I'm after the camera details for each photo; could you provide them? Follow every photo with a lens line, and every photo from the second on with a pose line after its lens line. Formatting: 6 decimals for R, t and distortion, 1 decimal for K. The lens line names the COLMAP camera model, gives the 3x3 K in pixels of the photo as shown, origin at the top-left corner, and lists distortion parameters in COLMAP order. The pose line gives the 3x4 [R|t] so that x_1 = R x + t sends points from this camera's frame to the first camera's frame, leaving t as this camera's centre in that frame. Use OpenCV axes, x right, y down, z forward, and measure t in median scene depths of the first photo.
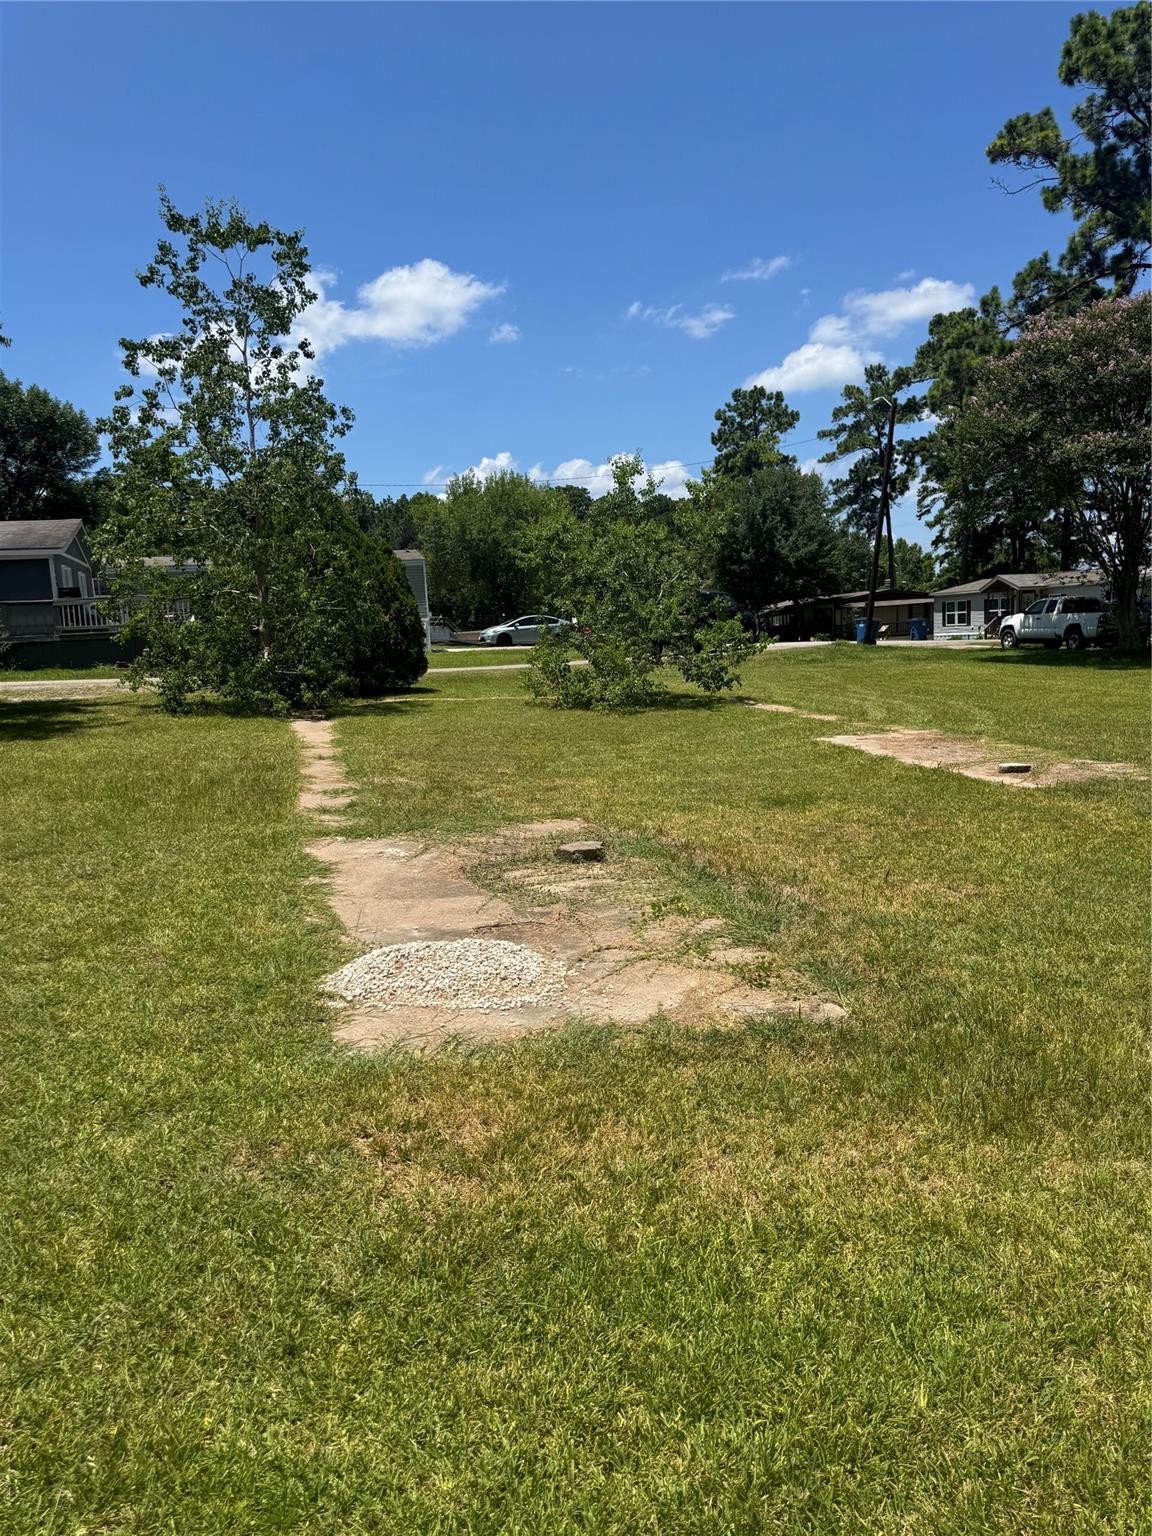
lens RADIAL K [[1098.5, 0, 584.1], [0, 1098.5, 760.8], [0, 0, 1]] dist [0.029271, -0.021805]
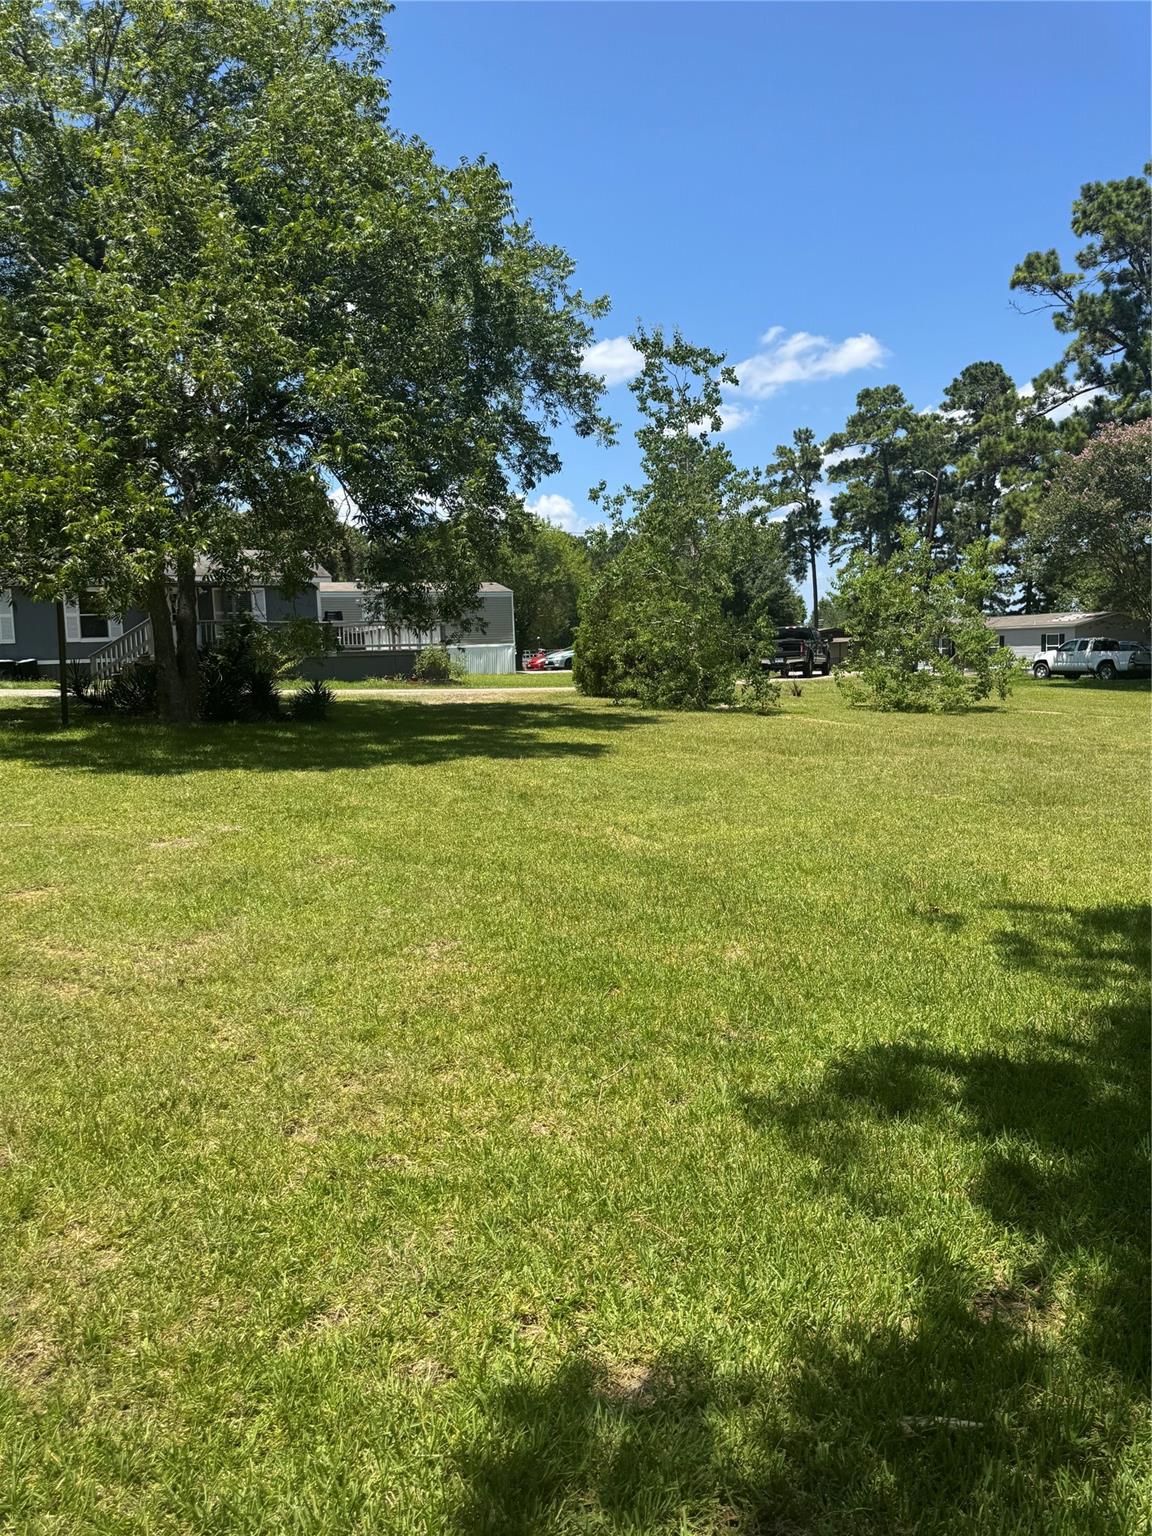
lens RADIAL K [[1098.5, 0, 573.5], [0, 1098.5, 759.8], [0, 0, 1]] dist [0.029271, -0.021805]
pose [[0.987974, 0.005645, 0.154517, -0.150707], [-0.000993, 0.999544, -0.030166, 0.012704], [-0.154617, 0.029649, 0.987530, -0.065801]]
